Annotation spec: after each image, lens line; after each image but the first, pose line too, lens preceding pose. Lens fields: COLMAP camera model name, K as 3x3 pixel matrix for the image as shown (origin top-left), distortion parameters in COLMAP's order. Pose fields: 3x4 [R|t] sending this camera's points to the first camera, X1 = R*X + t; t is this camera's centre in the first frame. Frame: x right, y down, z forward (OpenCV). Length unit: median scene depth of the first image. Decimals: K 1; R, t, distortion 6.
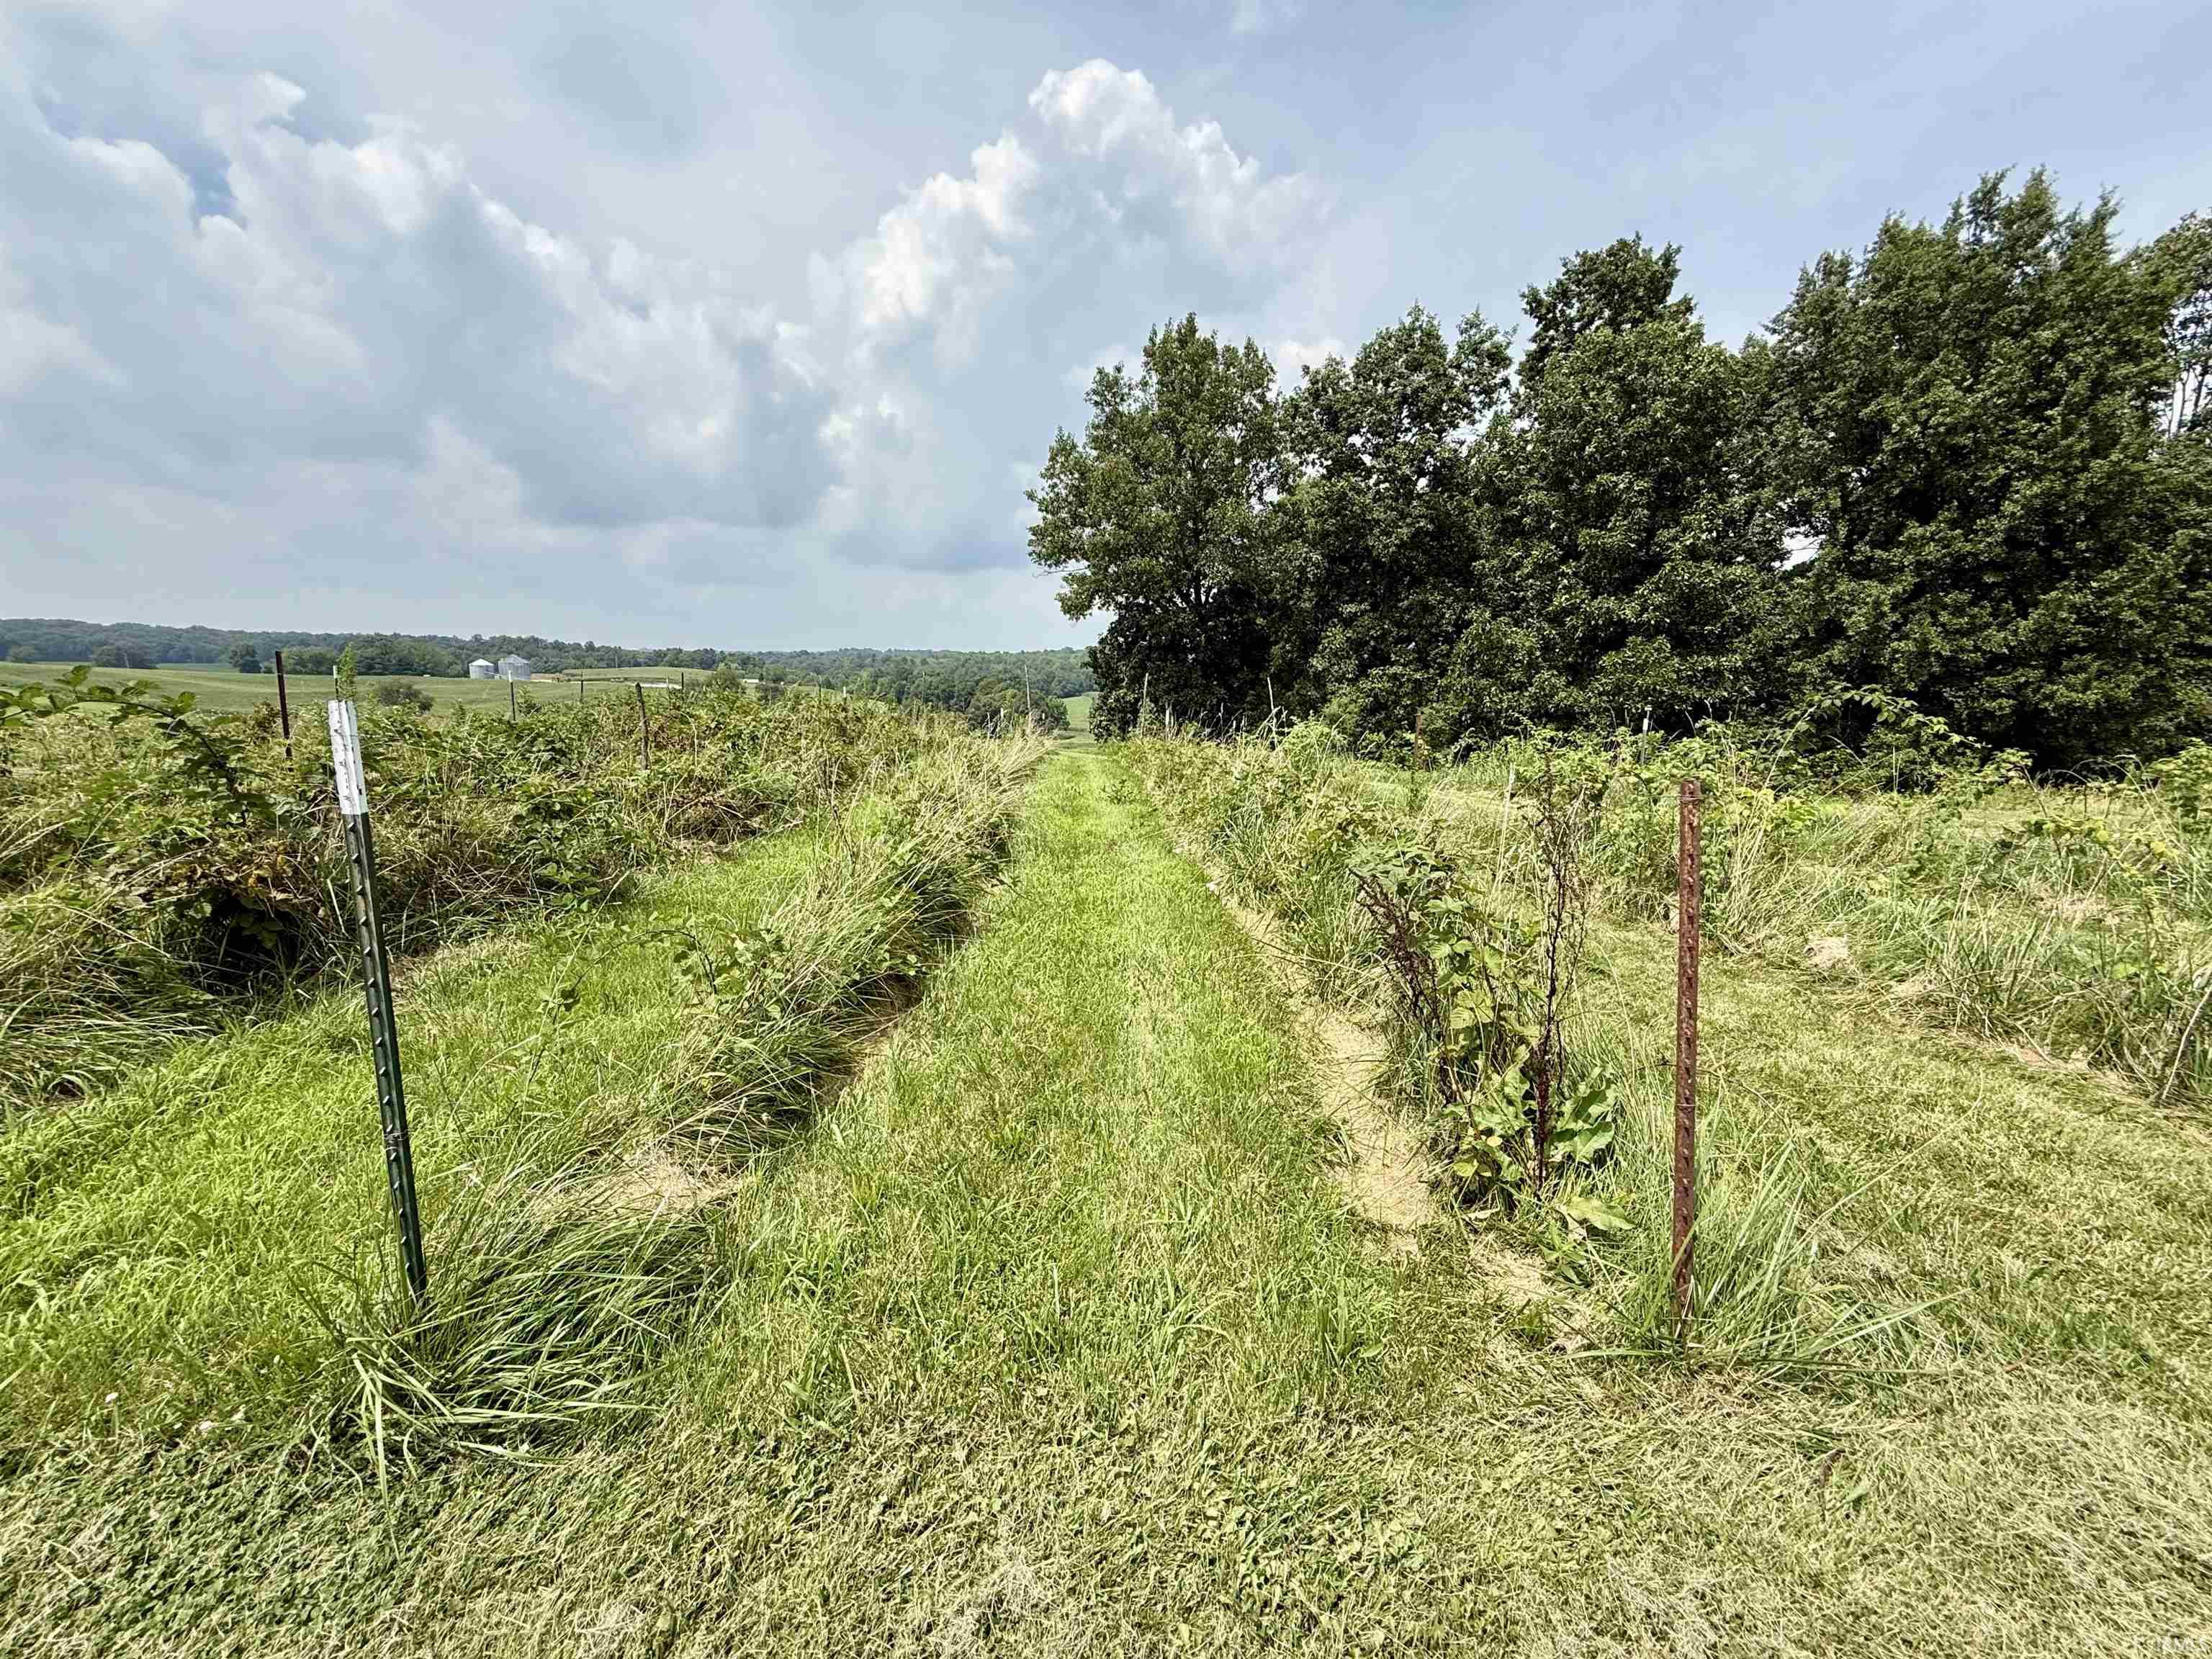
lens RADIAL K [[881.9, 0, 1106.0], [0, 881.9, 829.5], [0, 0, 1]] dist [-0.000235, 0.000544]
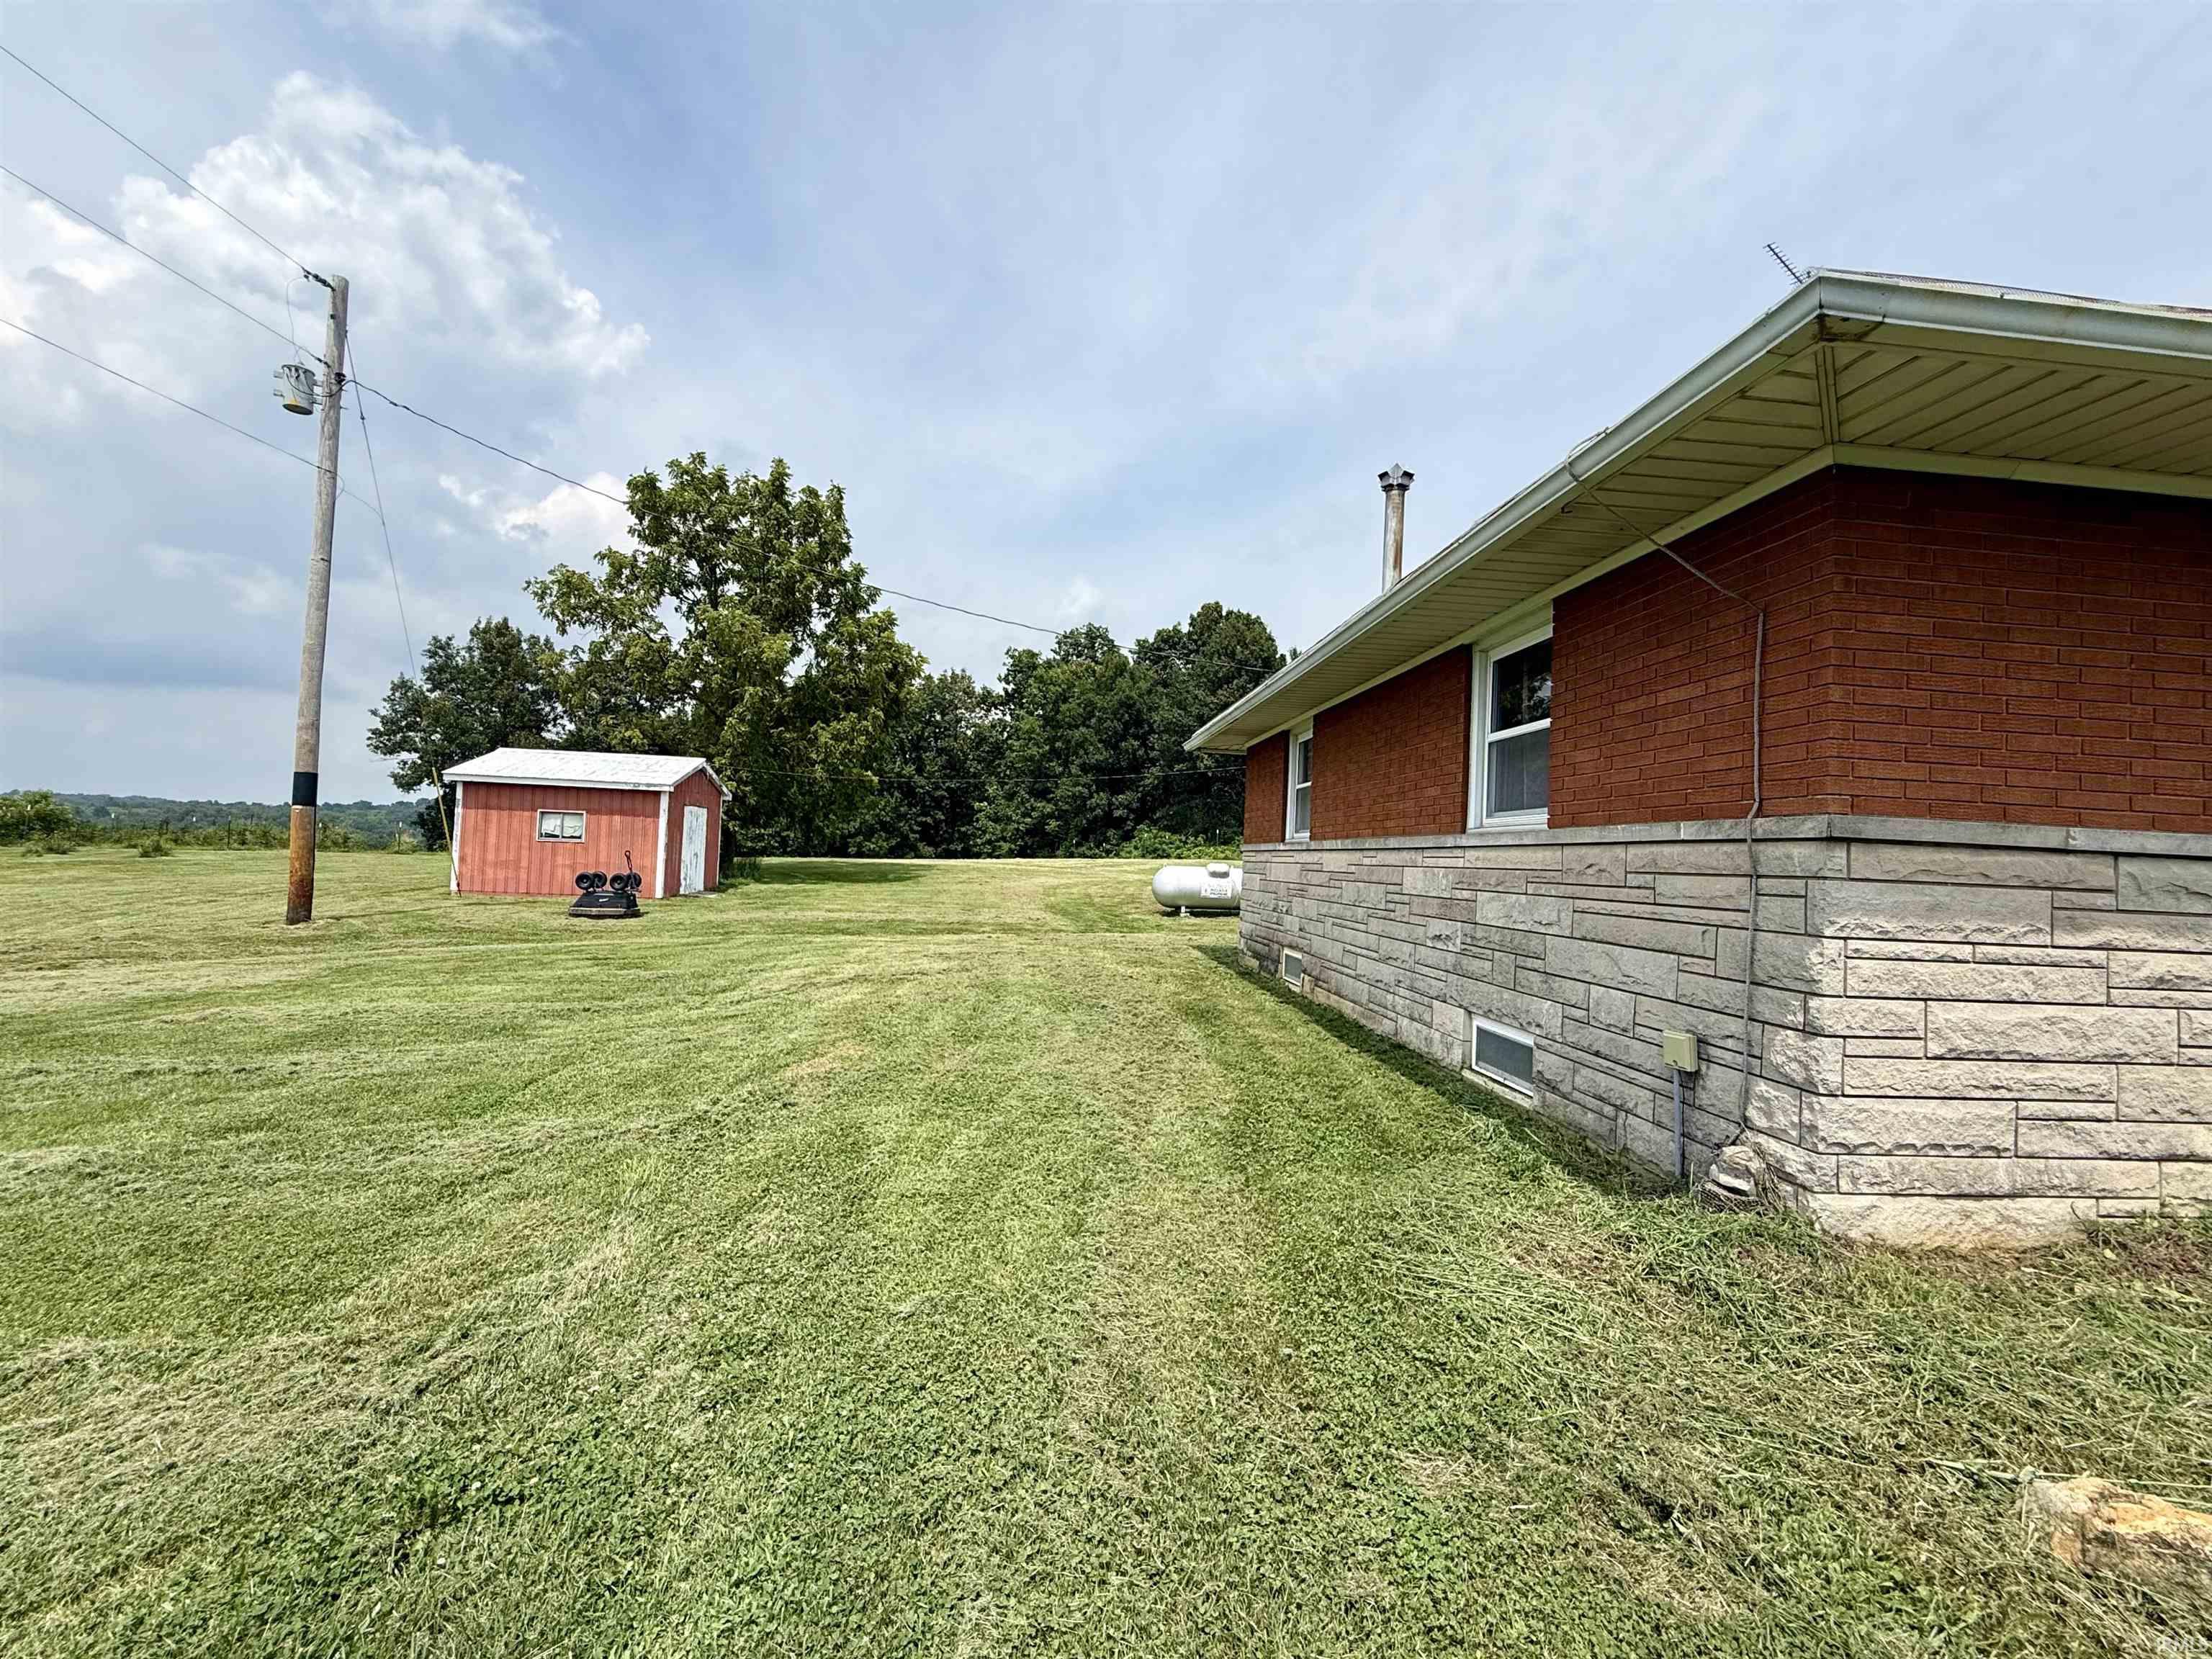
lens RADIAL K [[881.9, 0, 1106.0], [0, 881.9, 829.5], [0, 0, 1]] dist [-0.000235, 0.000544]
pose [[0.793832, 0.033385, 0.607220, -0.000549], [0.084030, 0.982893, -0.163894, 0.167992], [-0.602304, 0.181129, 0.777446, -0.869107]]
